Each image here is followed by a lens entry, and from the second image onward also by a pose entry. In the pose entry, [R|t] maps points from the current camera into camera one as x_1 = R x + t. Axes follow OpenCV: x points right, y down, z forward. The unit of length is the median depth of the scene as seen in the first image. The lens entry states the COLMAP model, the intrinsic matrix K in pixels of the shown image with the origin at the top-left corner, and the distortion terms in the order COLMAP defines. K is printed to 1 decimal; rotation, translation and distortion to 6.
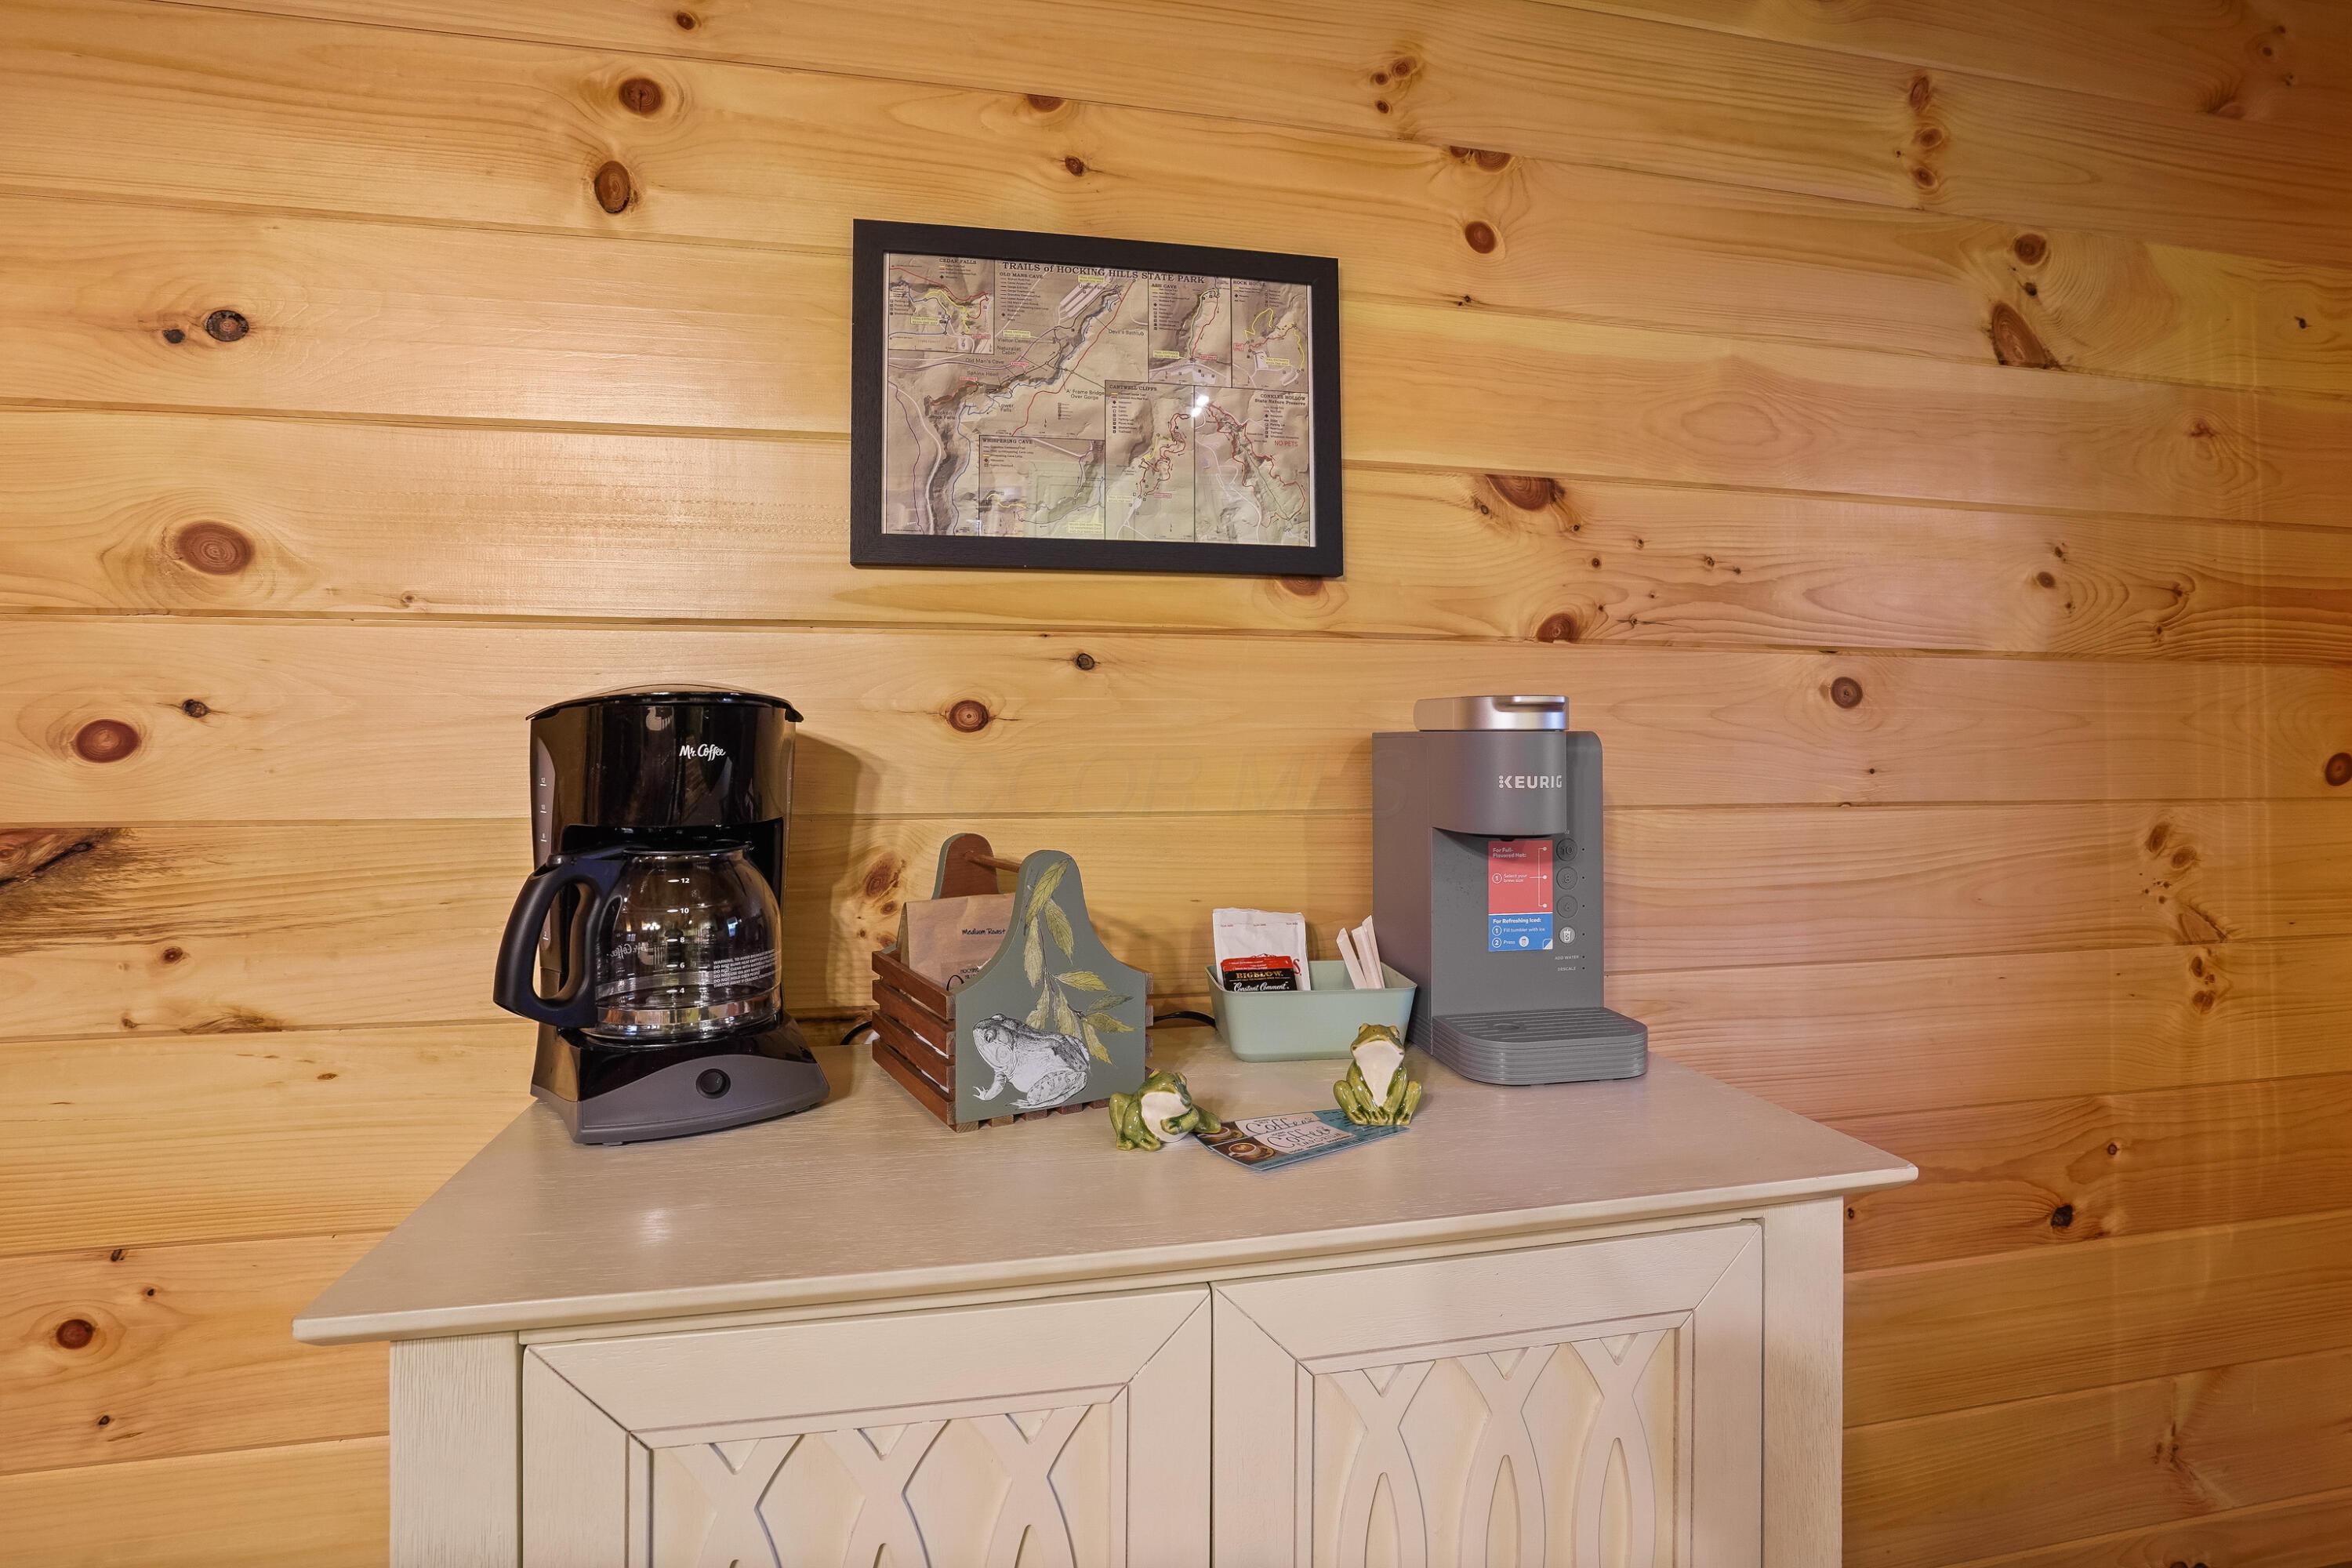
lens RADIAL K [[1119.2, 0, 1168.2], [0, 1119.2, 730.2], [0, 0, 1]] dist [-0.058756, 0.025402]
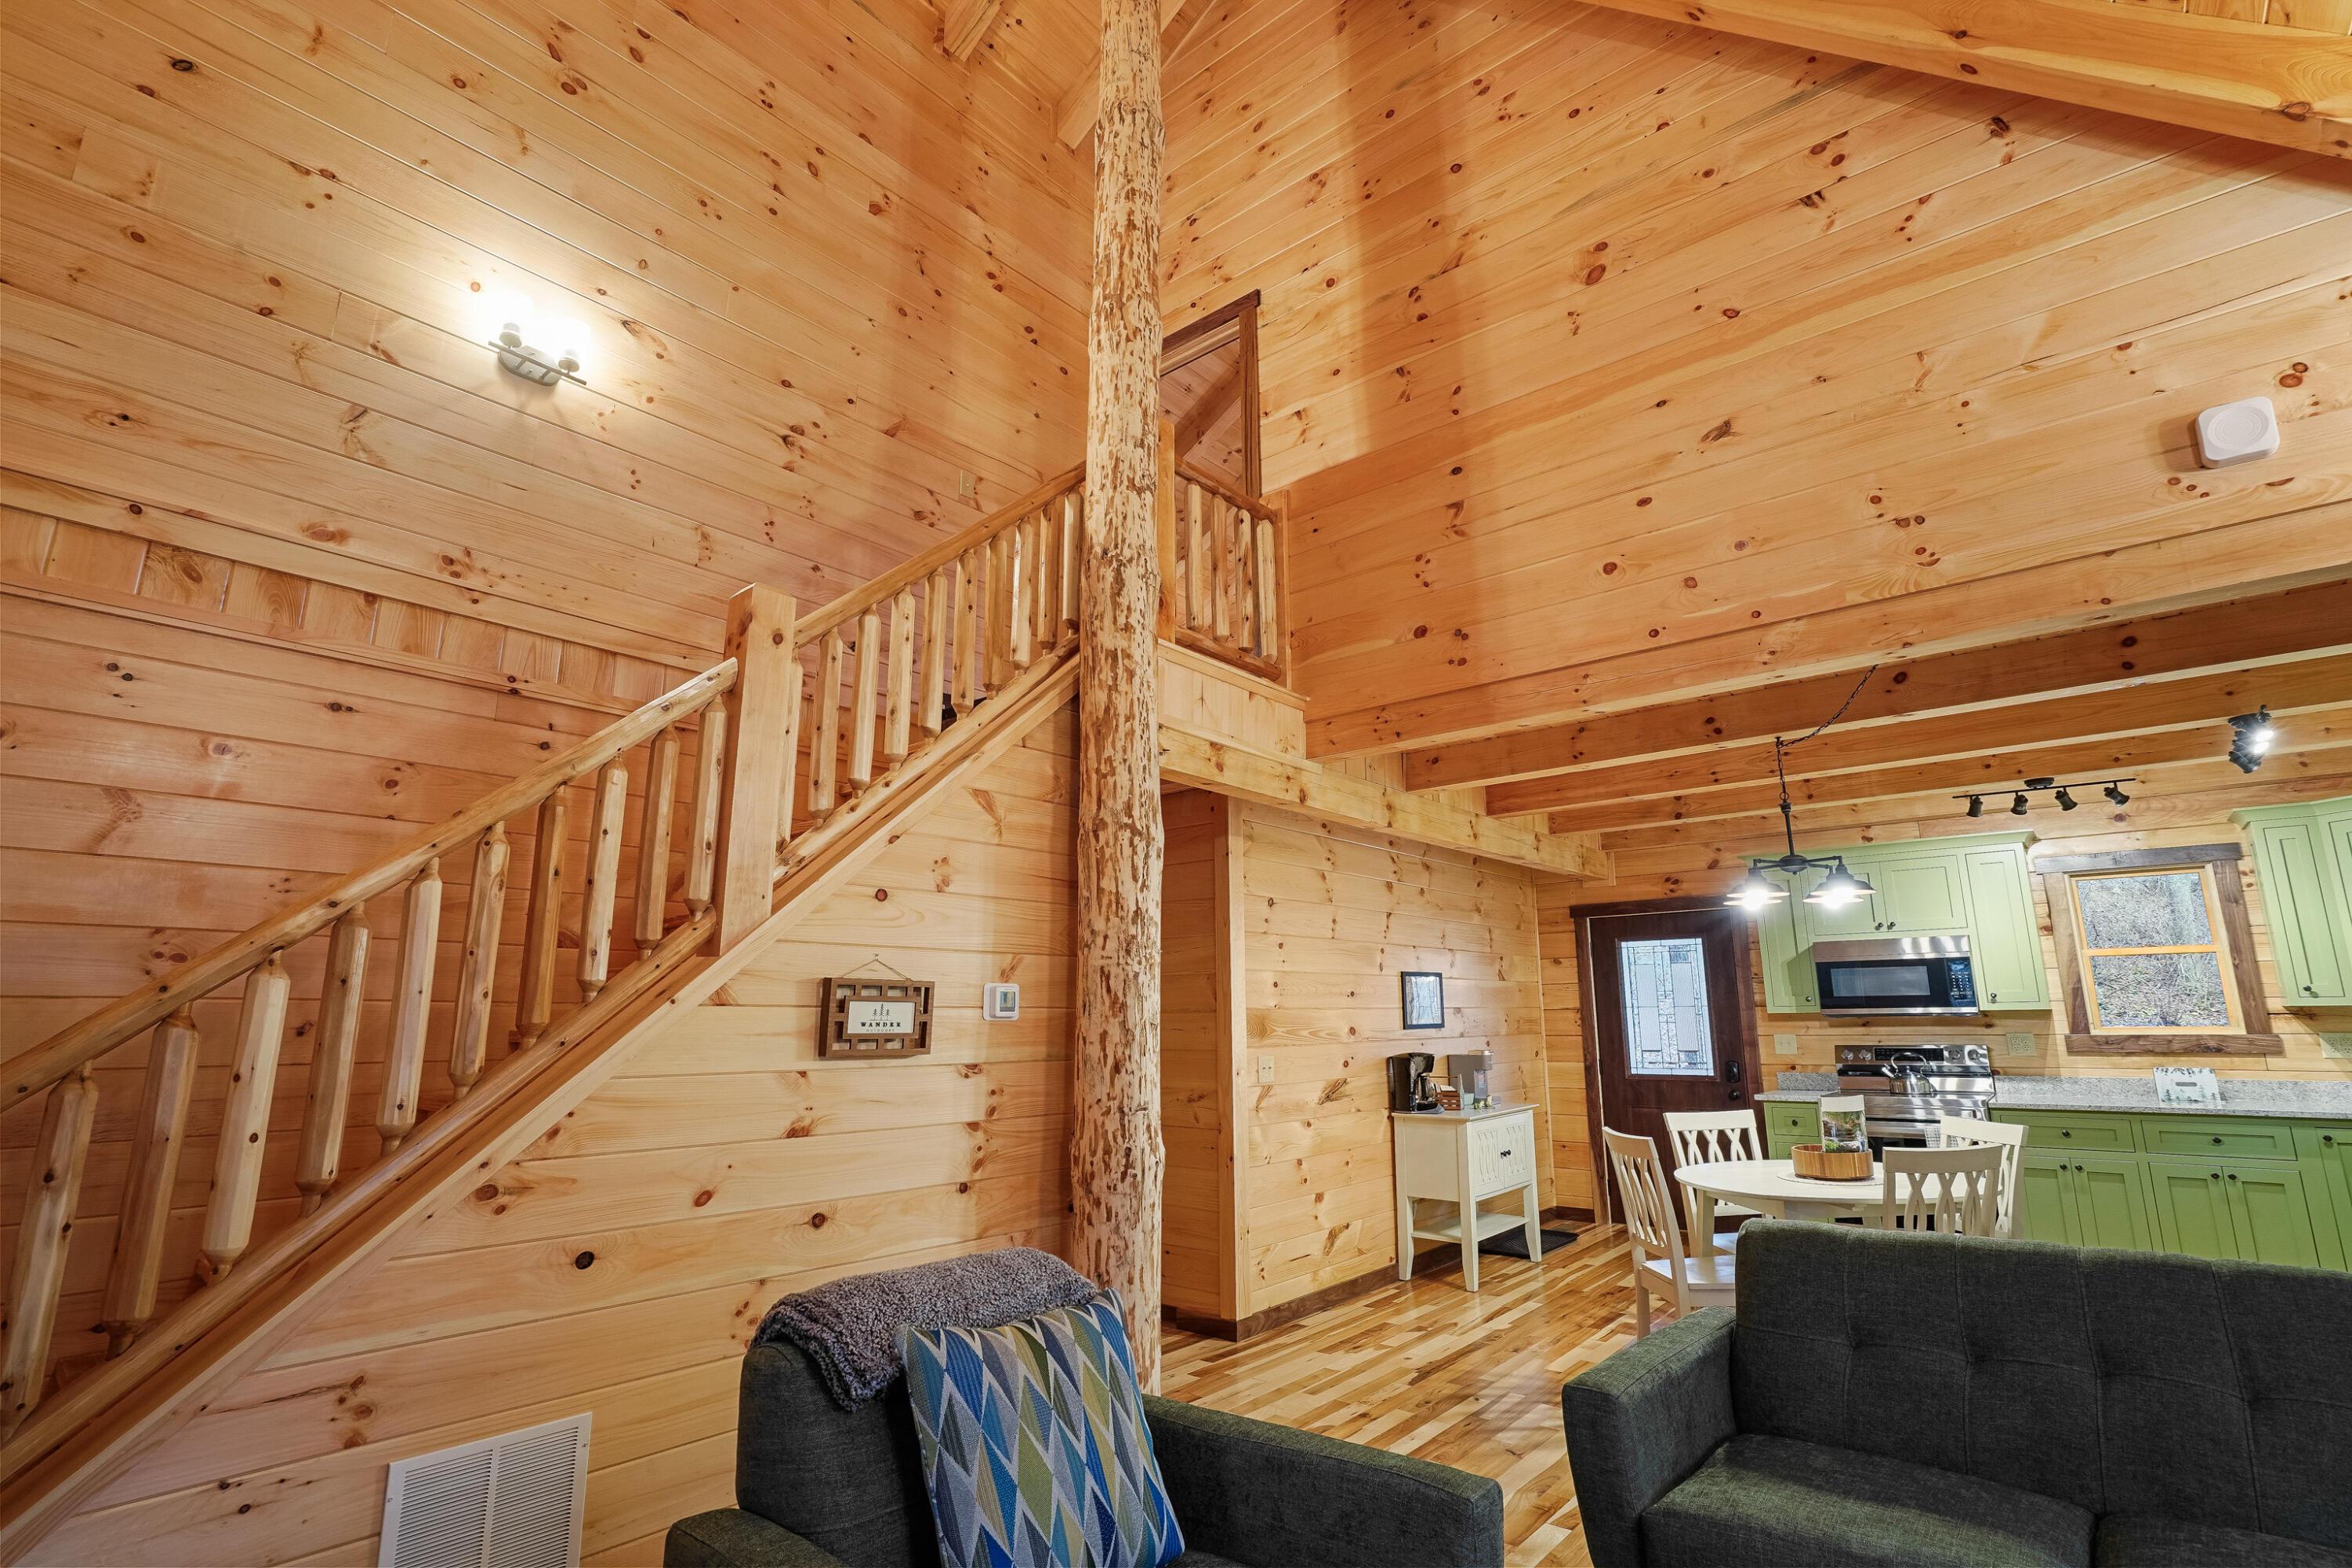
lens RADIAL K [[1089.0, 0, 1176.0], [0, 1089.0, 784.0], [0, 0, 1]] dist [-0.056800, 0.022702]
pose [[0.787758, 0.122103, 0.603761, -5.085920], [-0.004021, 0.981155, -0.193180, -0.321249], [-0.615971, 0.149751, 0.773404, -3.067188]]
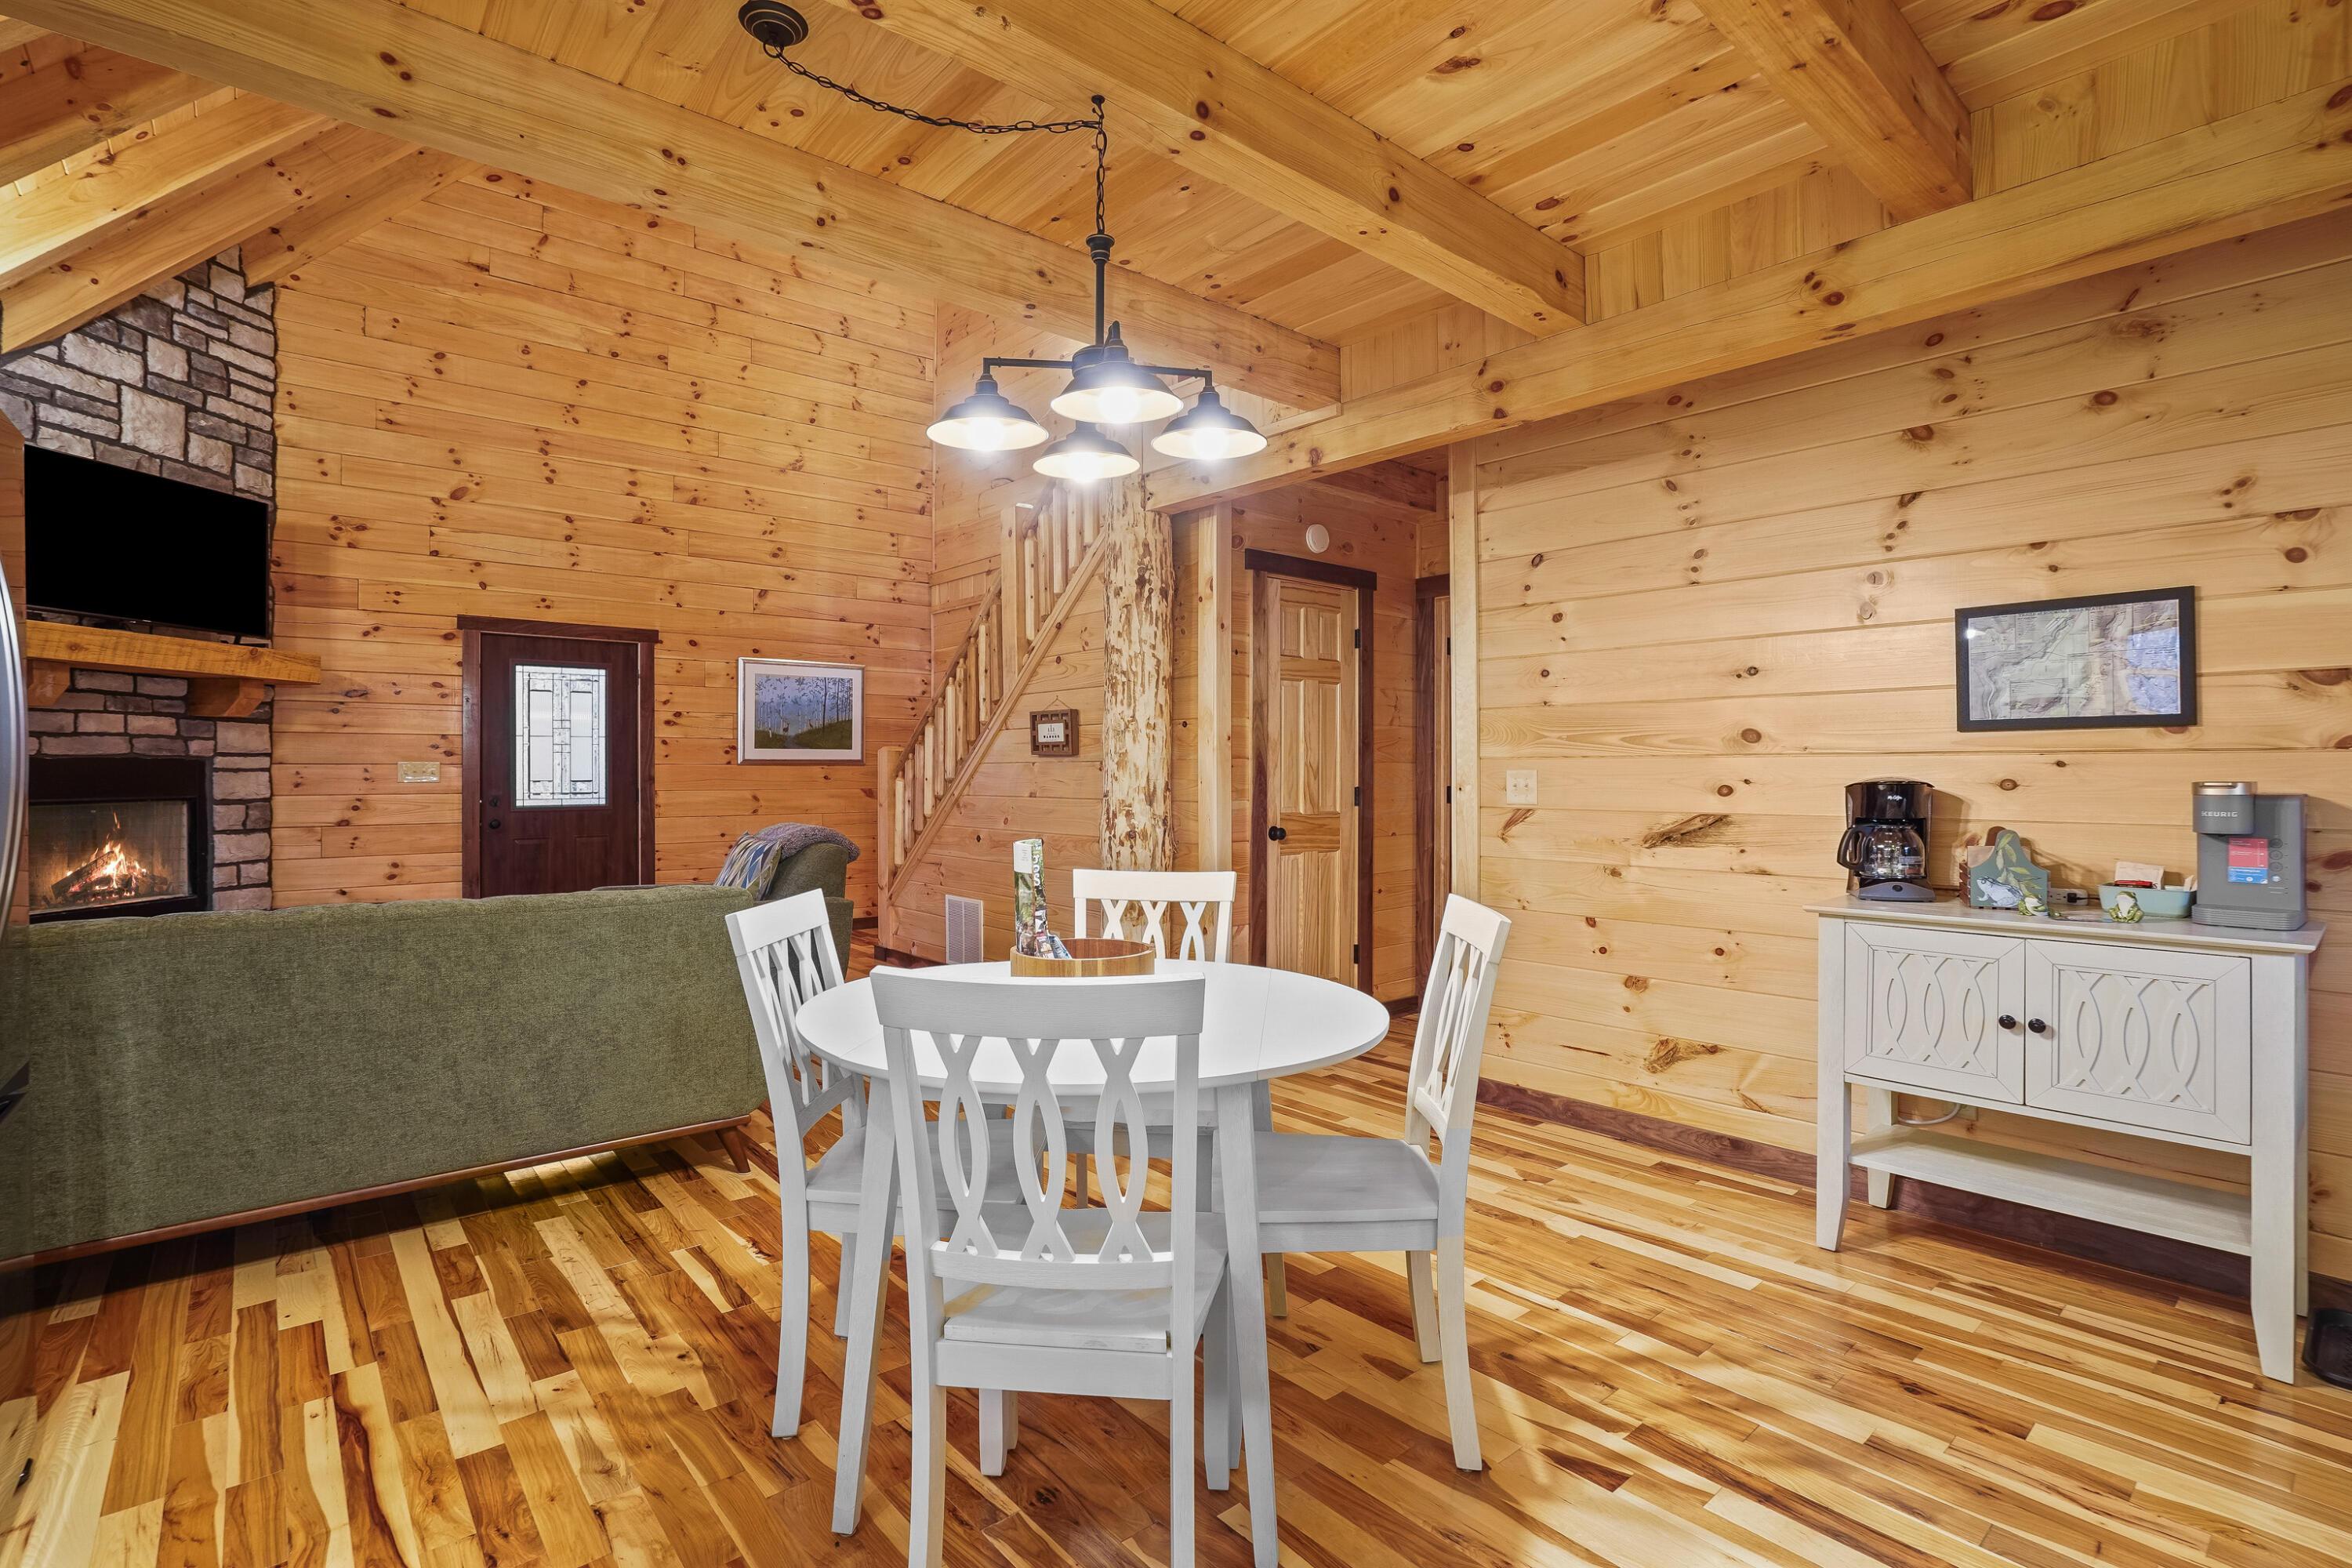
lens RADIAL K [[1101.1, 0, 1170.6], [0, 1101.1, 769.1], [0, 0, 1]] dist [-0.057156, 0.024126]
pose [[0.483817, -0.002428, -0.875166, 1.175070], [0.018025, 0.999812, 0.007191, -0.110246], [0.874983, -0.019254, 0.483770, -2.146333]]
